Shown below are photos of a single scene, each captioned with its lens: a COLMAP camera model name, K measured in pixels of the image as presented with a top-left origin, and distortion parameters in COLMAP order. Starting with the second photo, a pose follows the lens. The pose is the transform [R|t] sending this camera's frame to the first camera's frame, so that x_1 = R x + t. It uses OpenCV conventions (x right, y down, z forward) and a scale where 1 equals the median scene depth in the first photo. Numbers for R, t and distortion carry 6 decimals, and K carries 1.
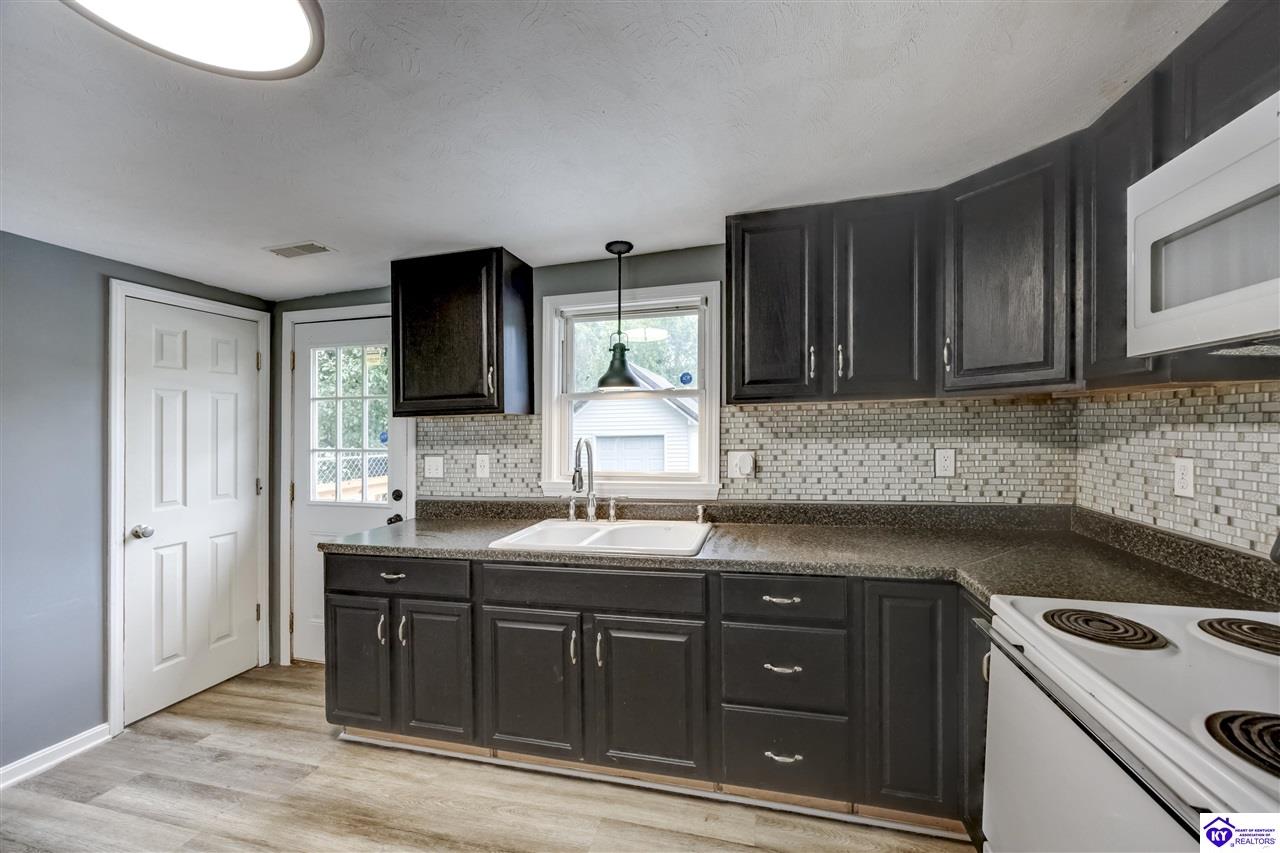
lens RADIAL K [[496.4, 0, 636.8], [0, 496.4, 425.4], [0, 0, 1]] dist [-0.000334, 0.000030]
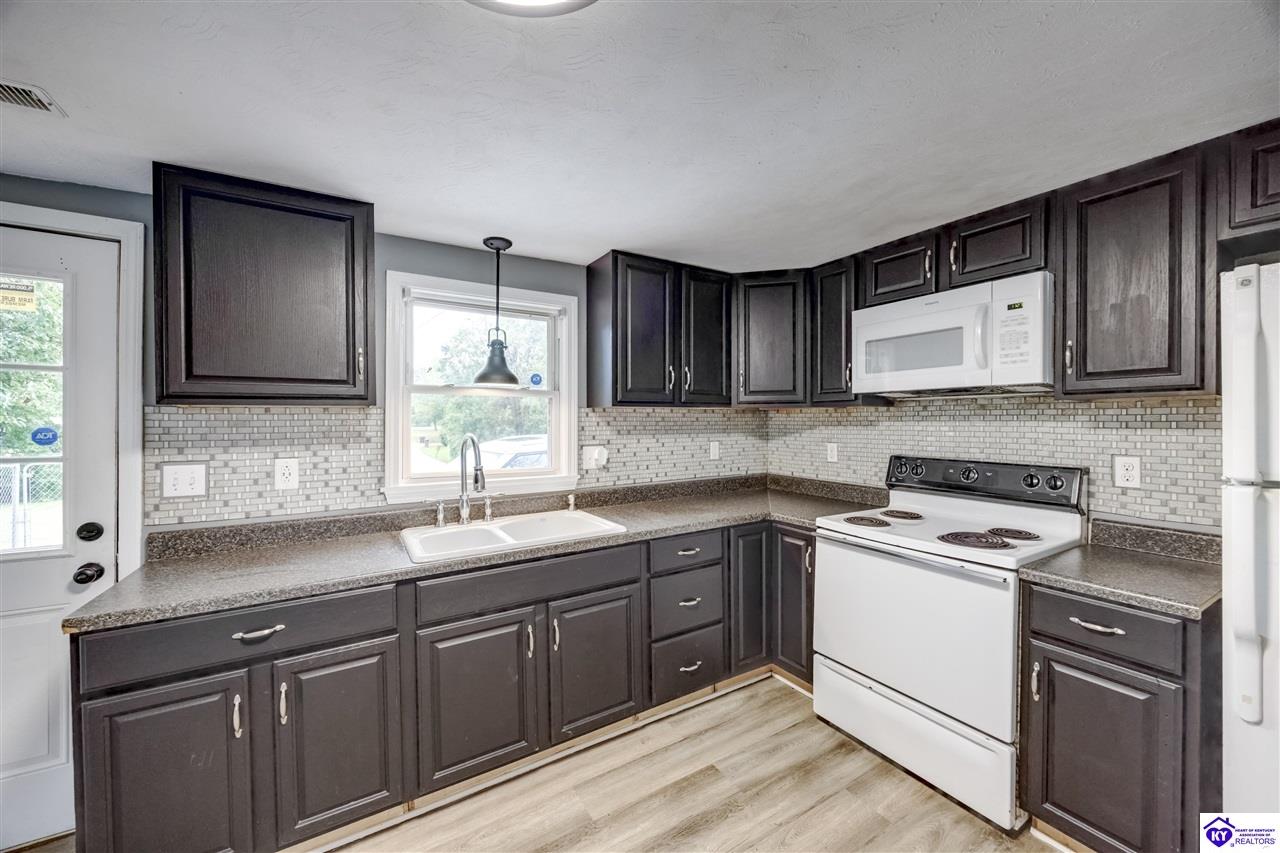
lens RADIAL K [[483.4, 0, 640.0], [0, 483.4, 426.5], [0, 0, 1]] dist [0.000880, 0.000029]
pose [[0.697767, 0.008968, 0.716269, -0.533460], [-0.009993, 0.999946, -0.002785, 0.007899], [-0.716255, -0.005215, 0.697819, 0.123939]]
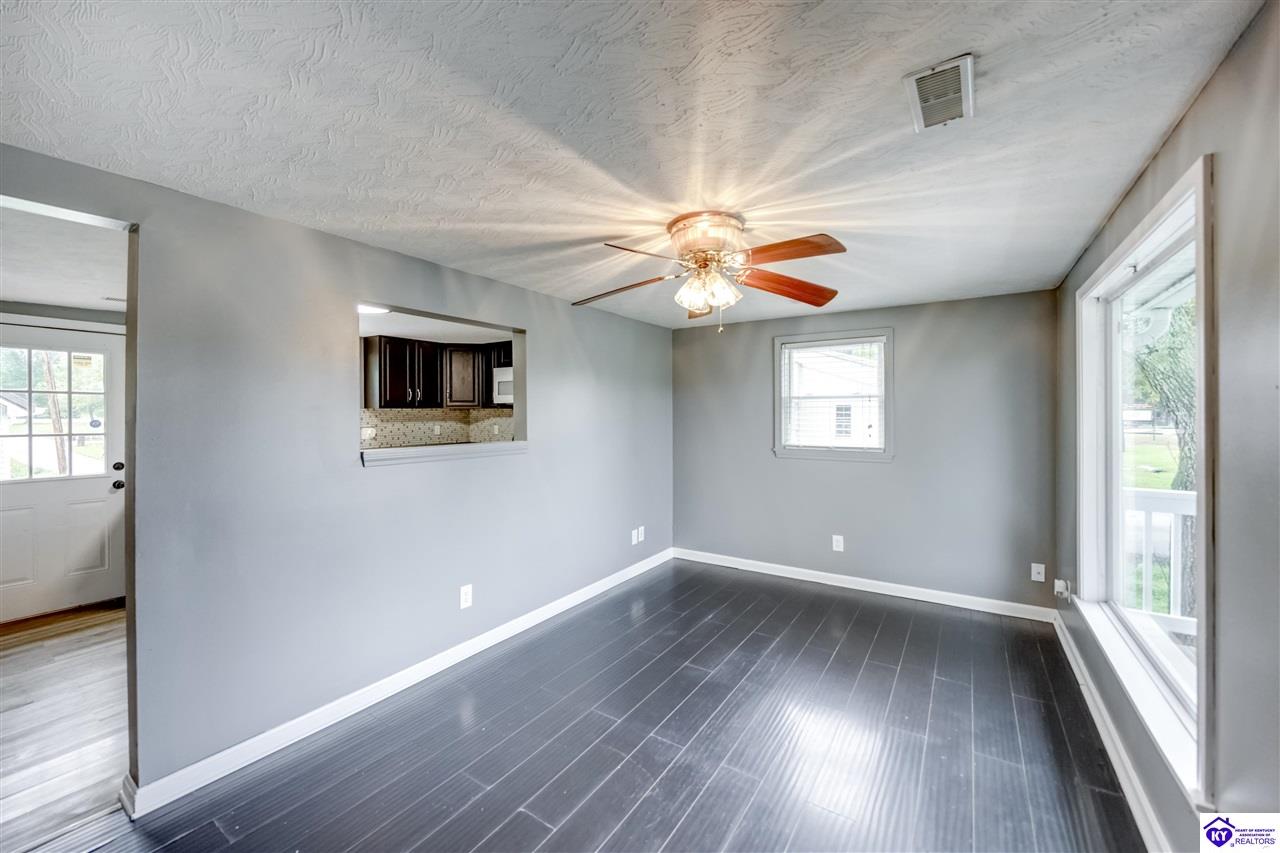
lens RADIAL K [[496.4, 0, 636.8], [0, 496.4, 425.4], [0, 0, 1]] dist [-0.000334, 0.000030]
pose [[0.327592, -0.011040, 0.944755, -1.586544], [-0.006124, 0.999886, 0.013808, 0.001502], [-0.944799, -0.010309, 0.327487, -0.963206]]
